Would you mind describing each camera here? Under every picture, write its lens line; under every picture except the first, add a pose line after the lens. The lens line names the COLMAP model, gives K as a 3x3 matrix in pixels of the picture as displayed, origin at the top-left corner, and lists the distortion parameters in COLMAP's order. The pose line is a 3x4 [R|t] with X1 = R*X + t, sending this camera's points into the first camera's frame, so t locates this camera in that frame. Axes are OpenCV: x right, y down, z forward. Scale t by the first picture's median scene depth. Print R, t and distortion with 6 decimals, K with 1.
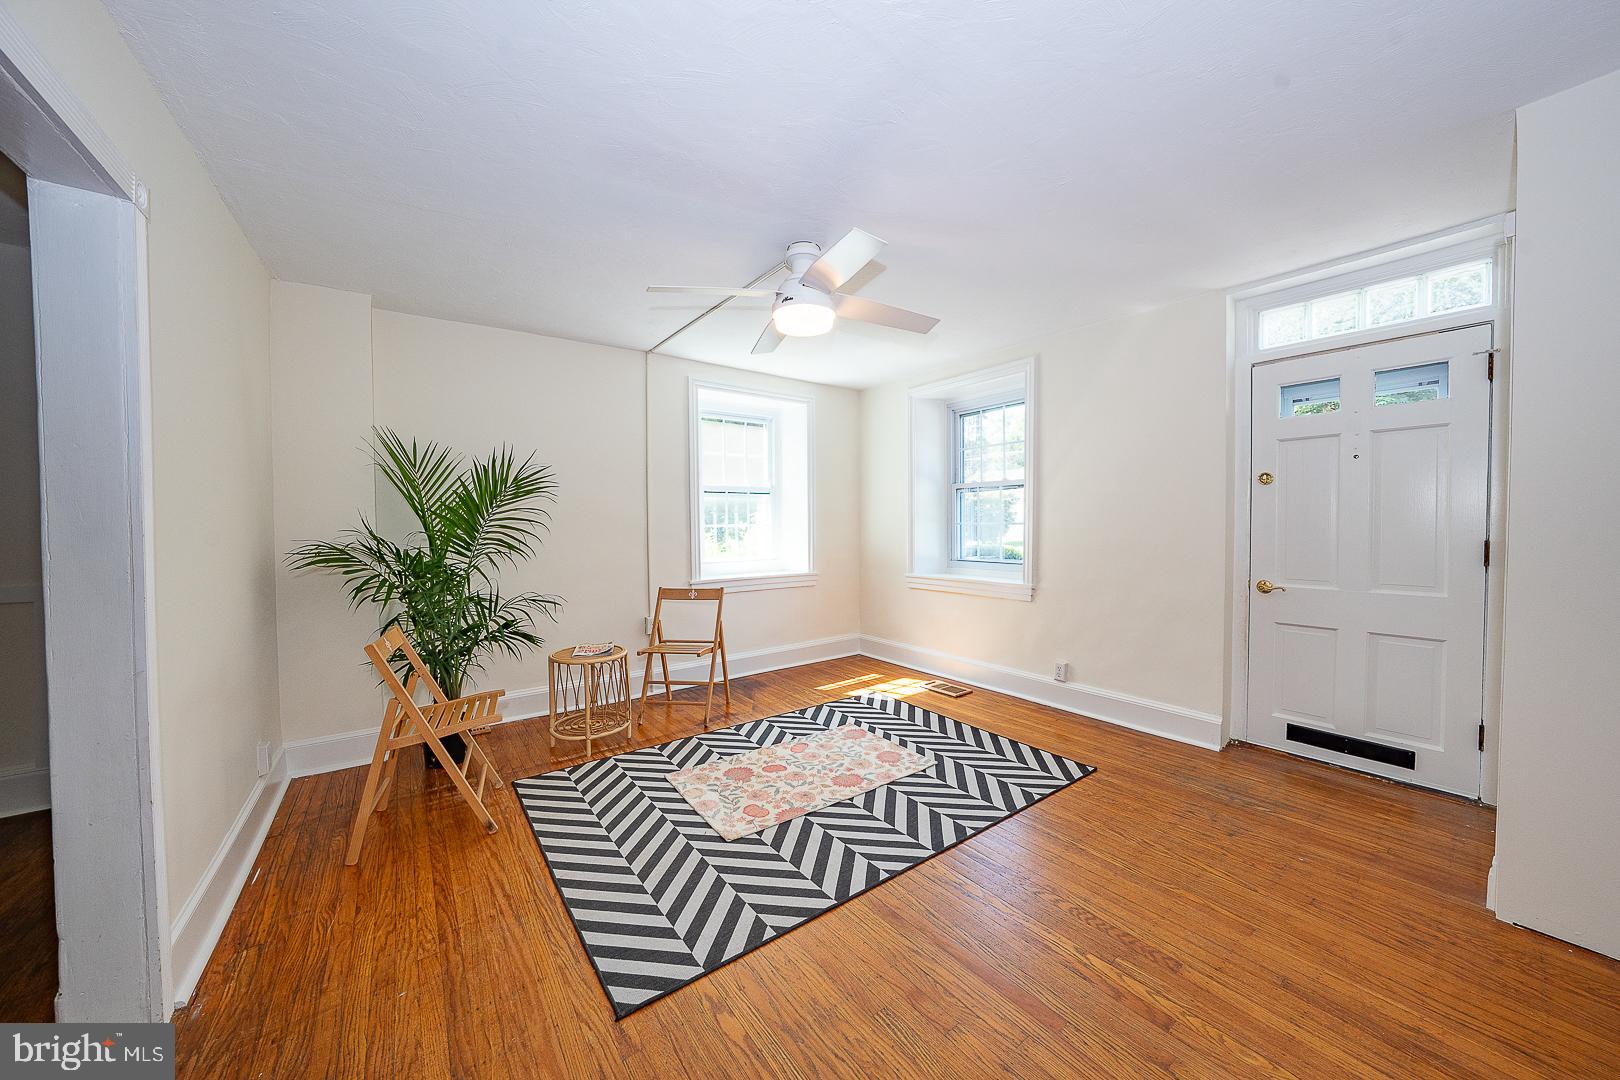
lens RADIAL K [[563.2, 0, 810.0], [0, 563.2, 540.0], [0, 0, 1]] dist [0.000930, 0.000077]
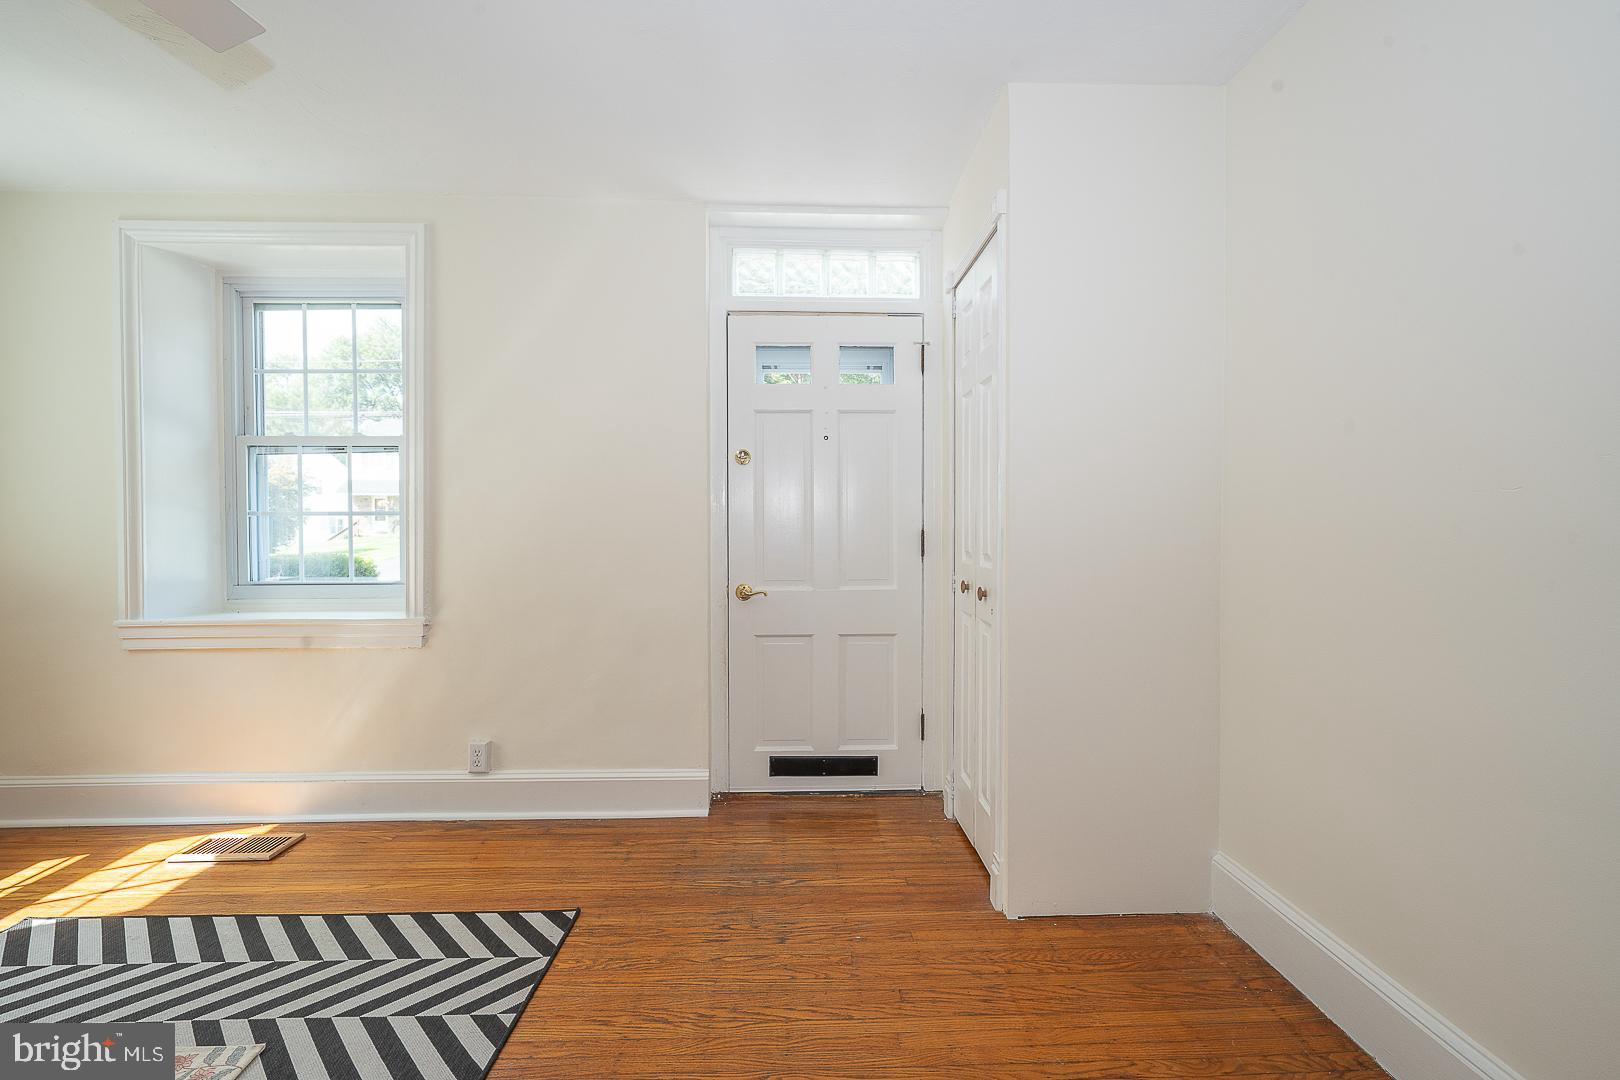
lens RADIAL K [[734.7, 0, 810.0], [0, 734.7, 540.0], [0, 0, 1]] dist [-0.000701, 0.000757]
pose [[0.573407, -0.007727, 0.819234, 0.005933], [0.022071, 0.999738, -0.006018, 0.017052], [-0.818973, 0.021532, 0.573428, 0.325504]]
